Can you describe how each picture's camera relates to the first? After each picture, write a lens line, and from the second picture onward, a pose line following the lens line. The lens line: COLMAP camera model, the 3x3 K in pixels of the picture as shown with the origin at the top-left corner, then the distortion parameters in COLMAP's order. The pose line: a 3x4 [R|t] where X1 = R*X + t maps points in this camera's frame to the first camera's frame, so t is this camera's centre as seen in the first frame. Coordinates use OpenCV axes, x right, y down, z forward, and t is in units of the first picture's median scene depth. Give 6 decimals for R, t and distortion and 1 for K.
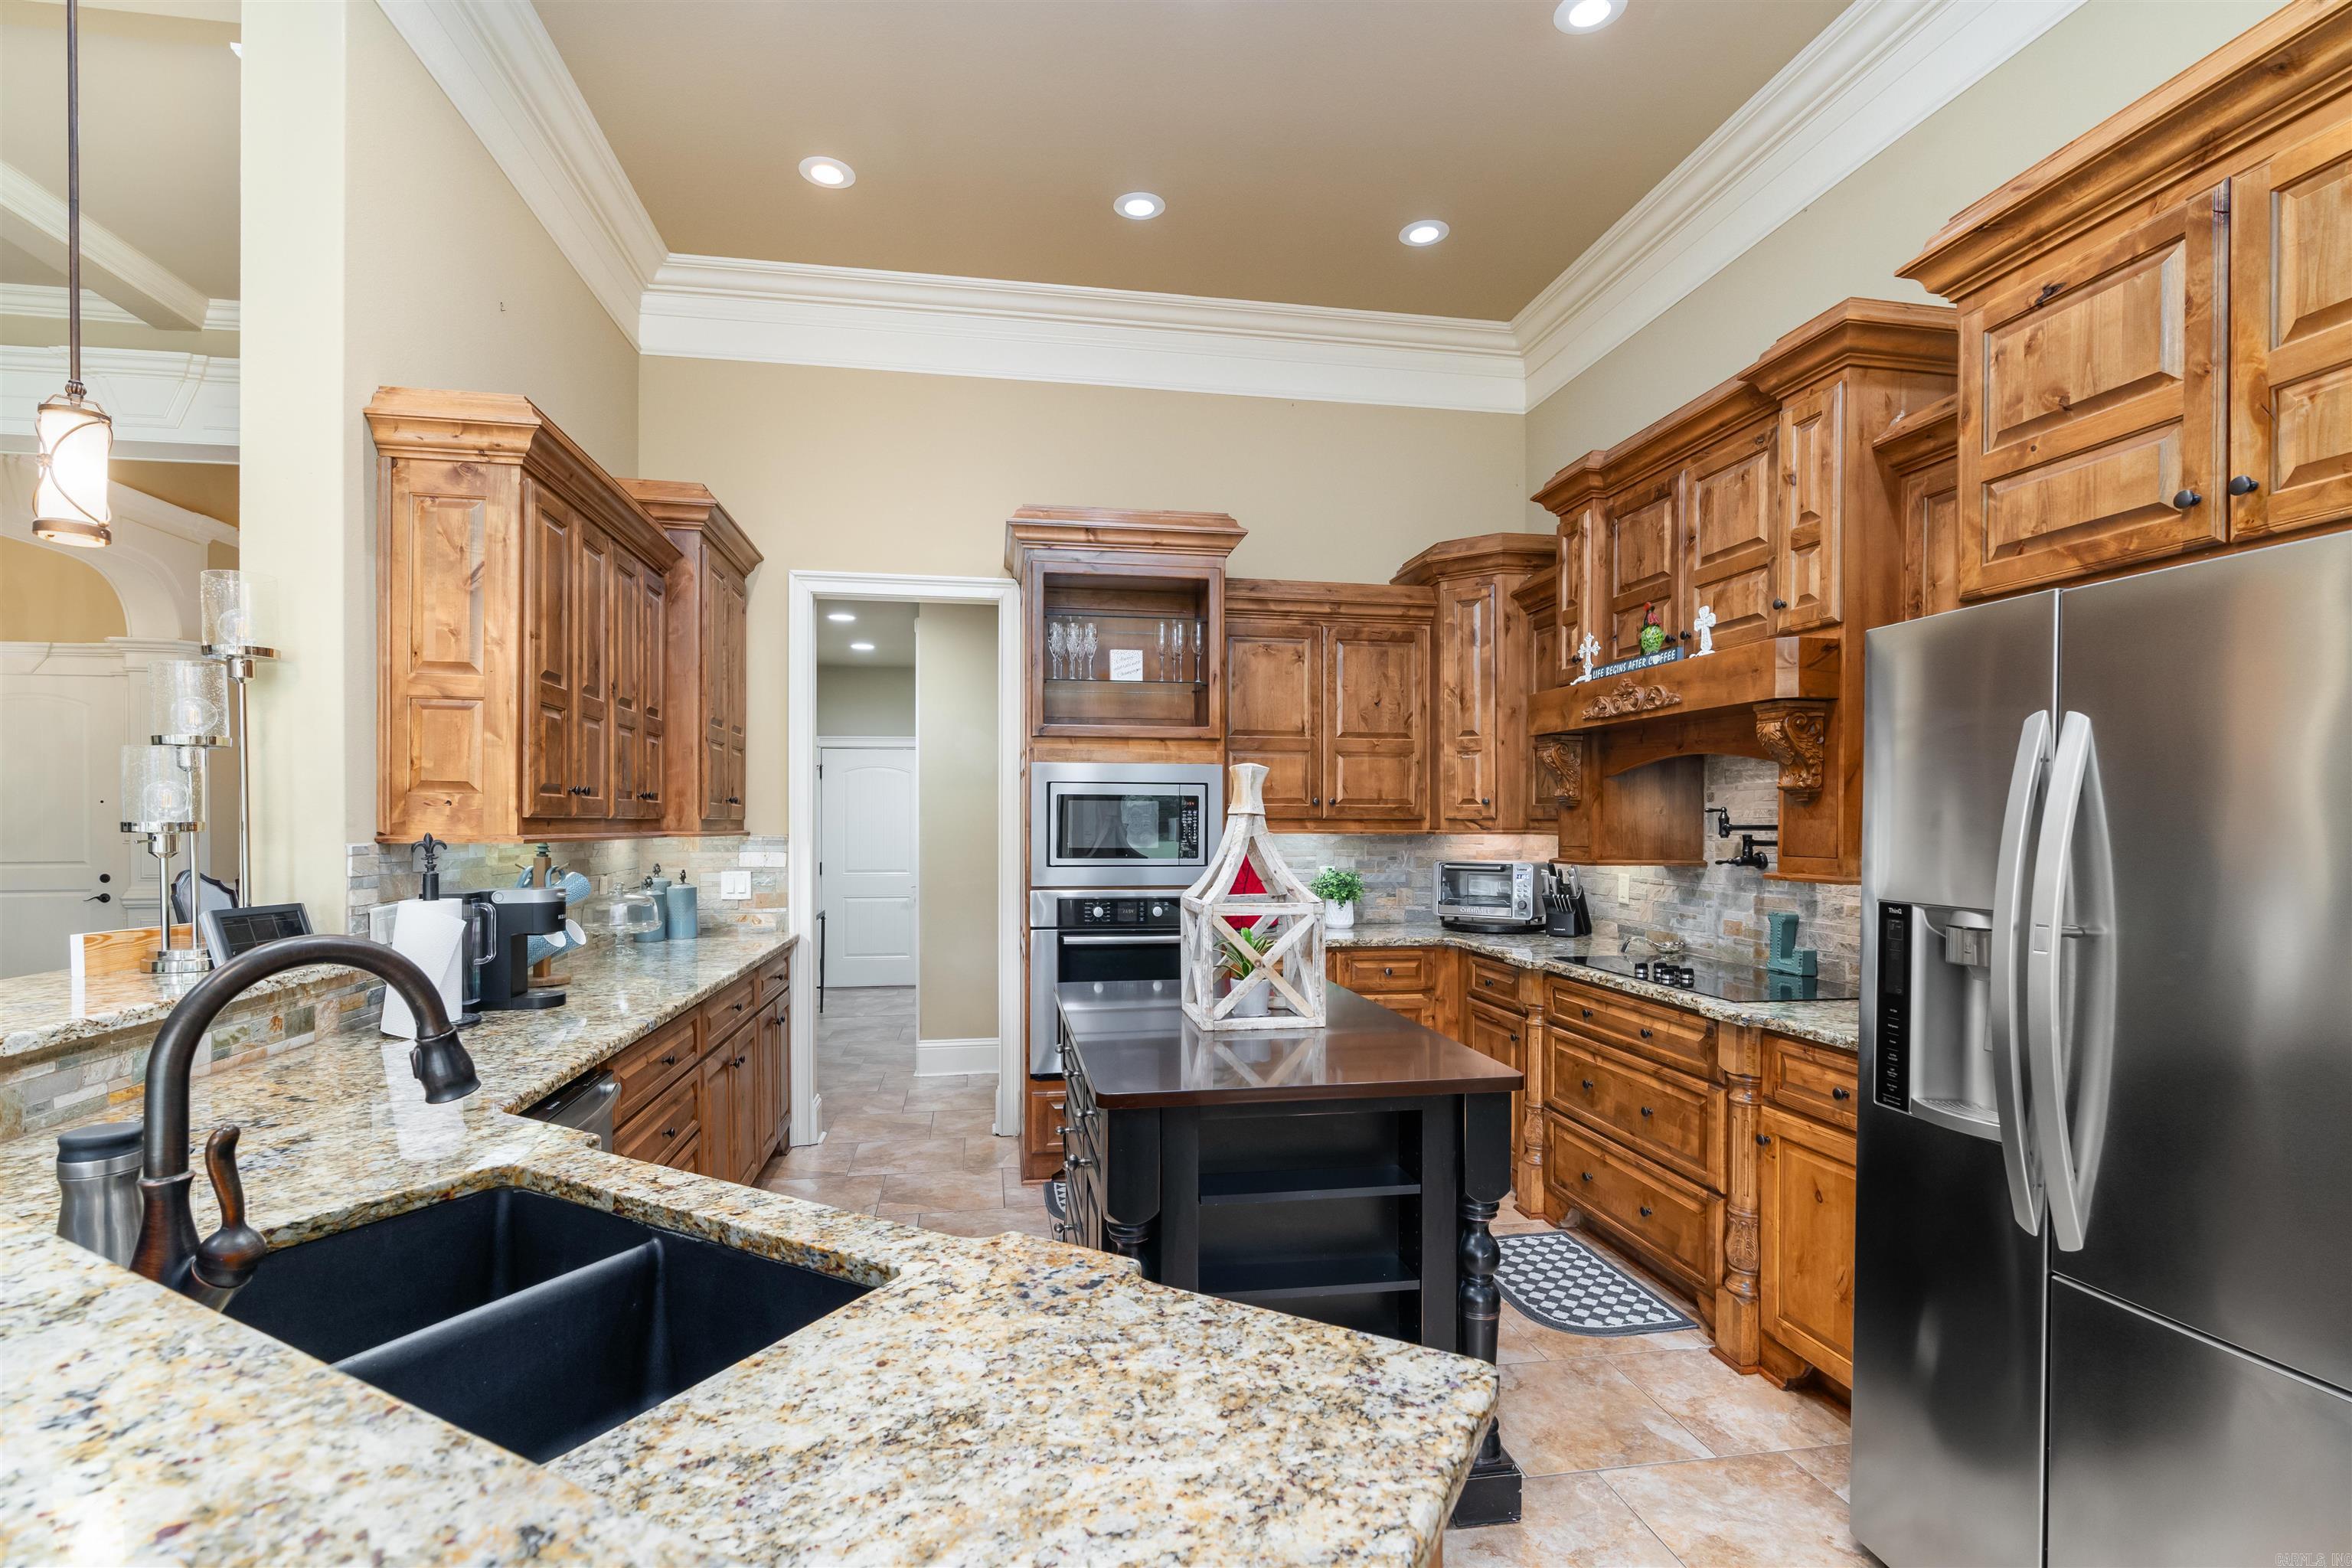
lens RADIAL K [[1082.1, 0, 1167.0], [0, 1082.1, 821.0], [0, 0, 1]] dist [-0.008630, 0.004700]
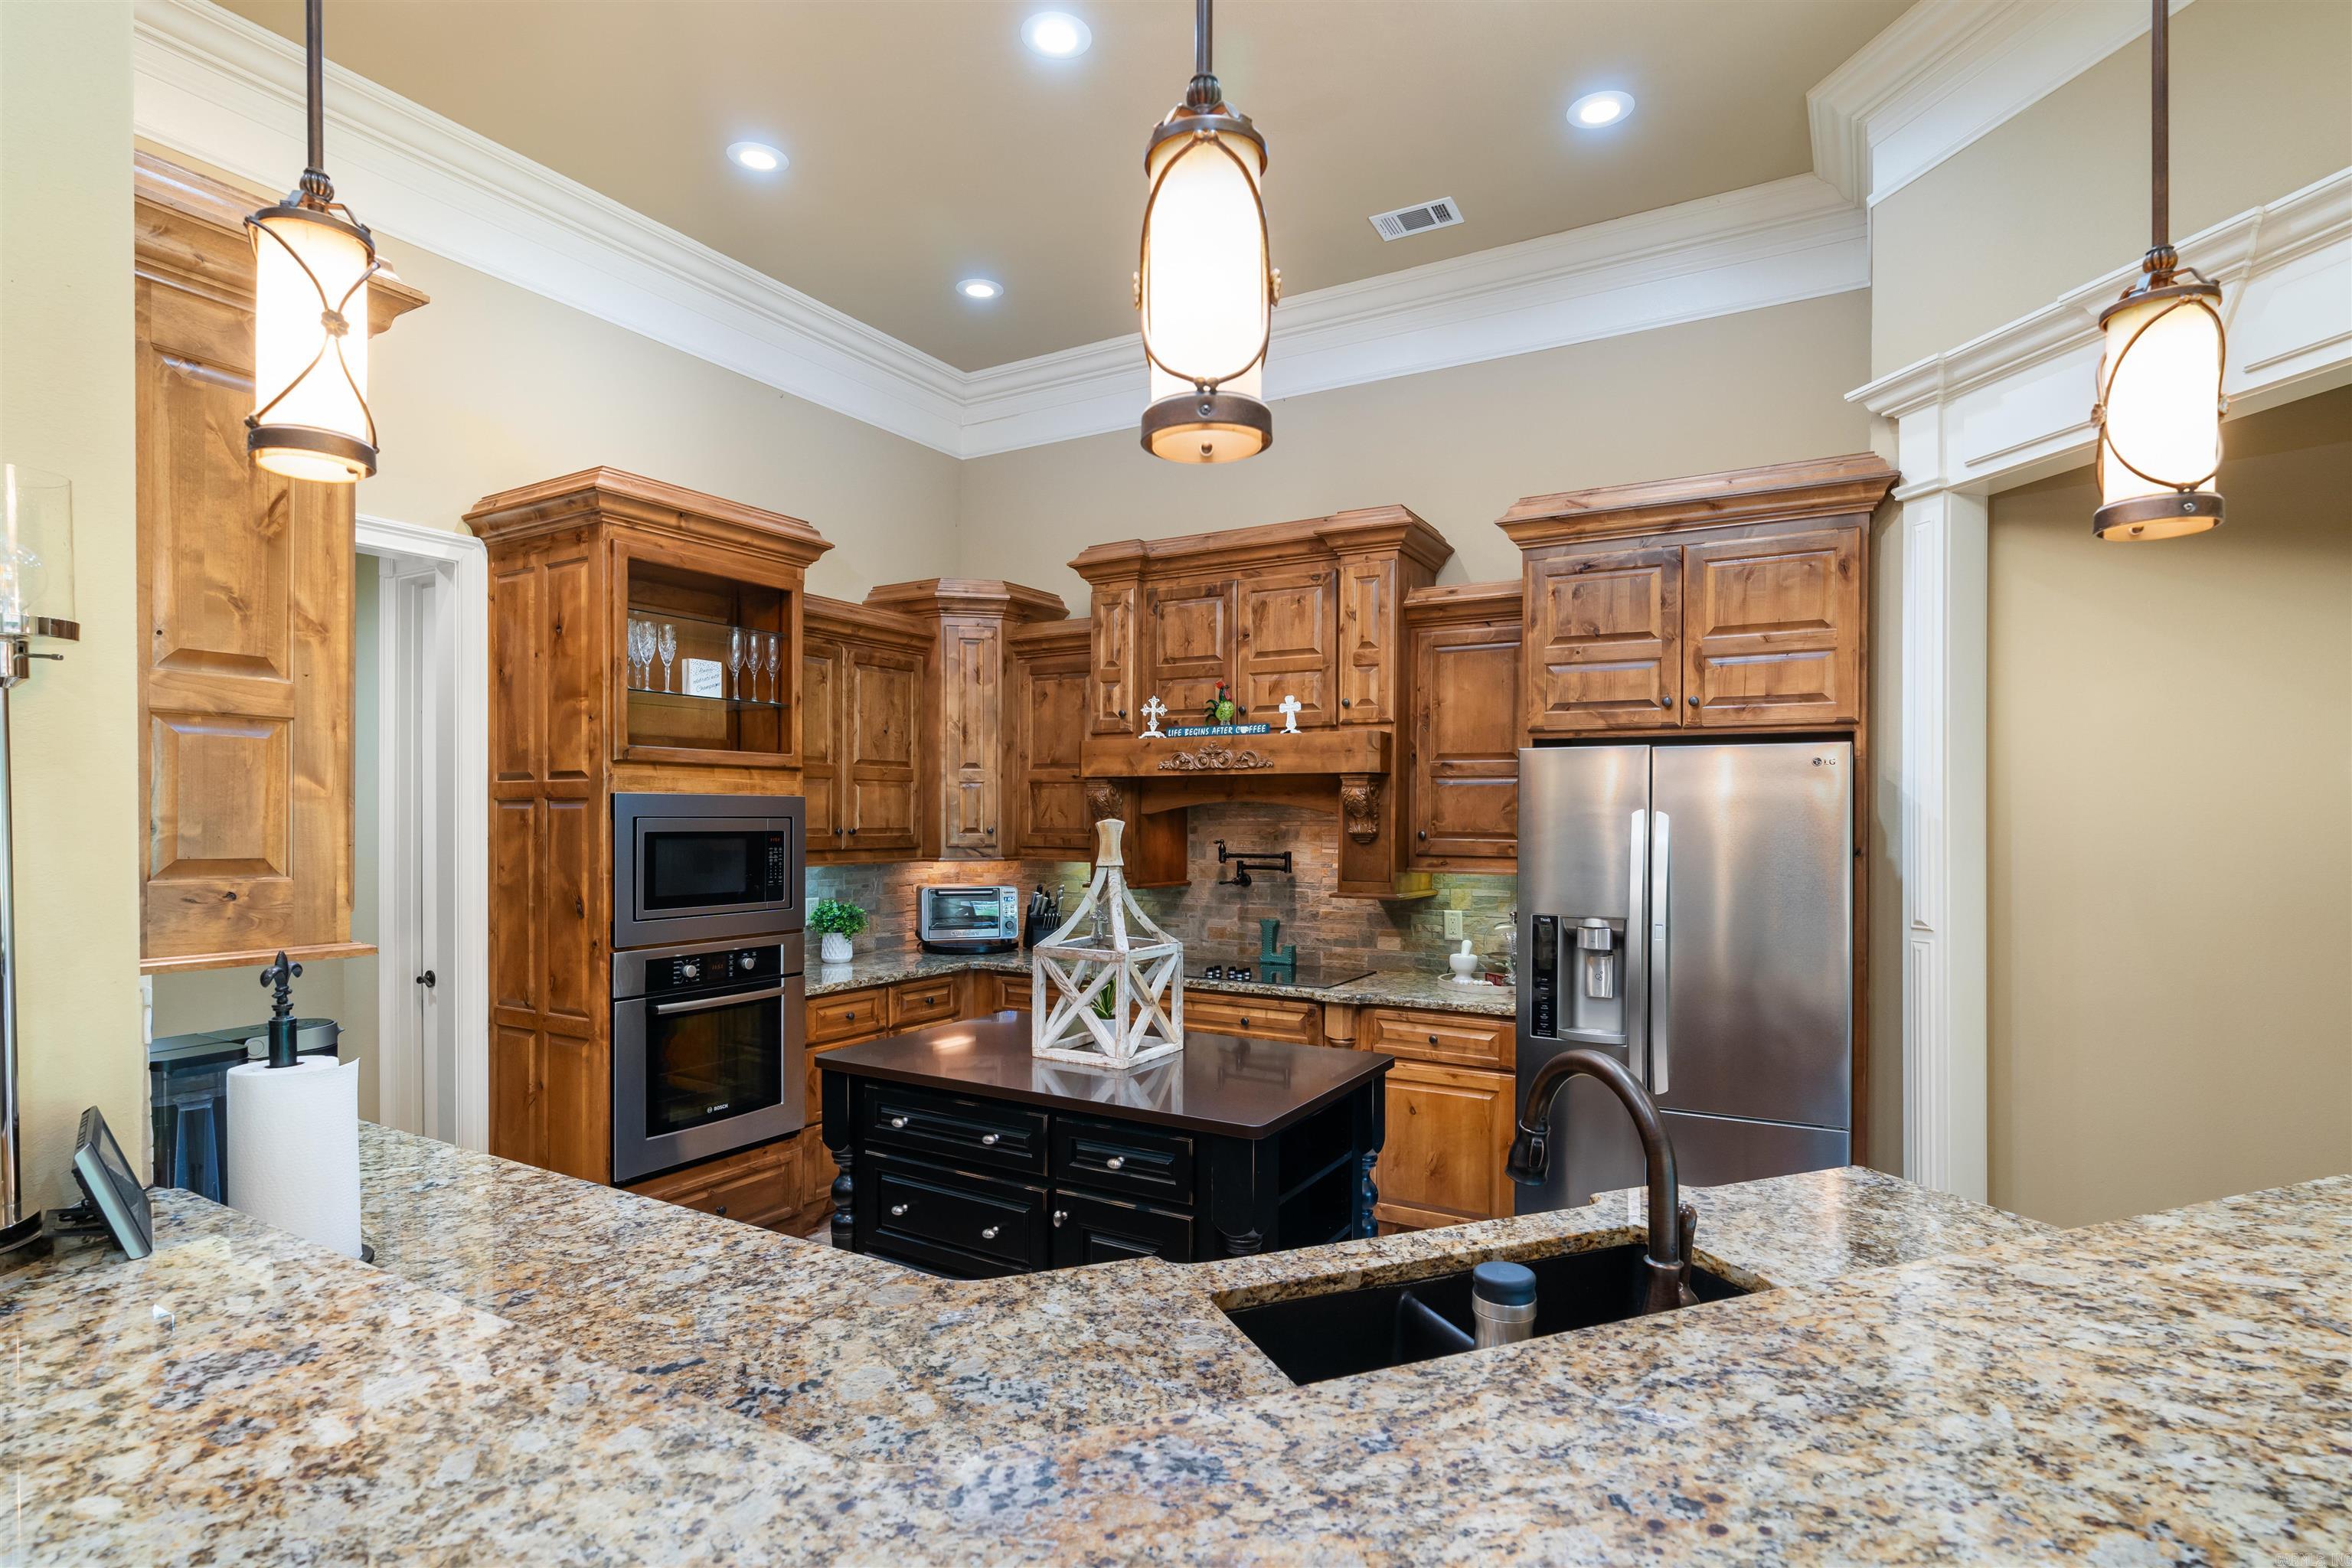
lens RADIAL K [[1170.2, 0, 1170.4], [0, 1170.2, 818.7], [0, 0, 1]] dist [-0.007035, 0.002222]
pose [[0.643911, -0.003539, 0.765092, -0.639319], [-0.000601, 0.999987, 0.005131, -0.048404], [-0.765100, -0.003764, 0.643901, 0.162114]]
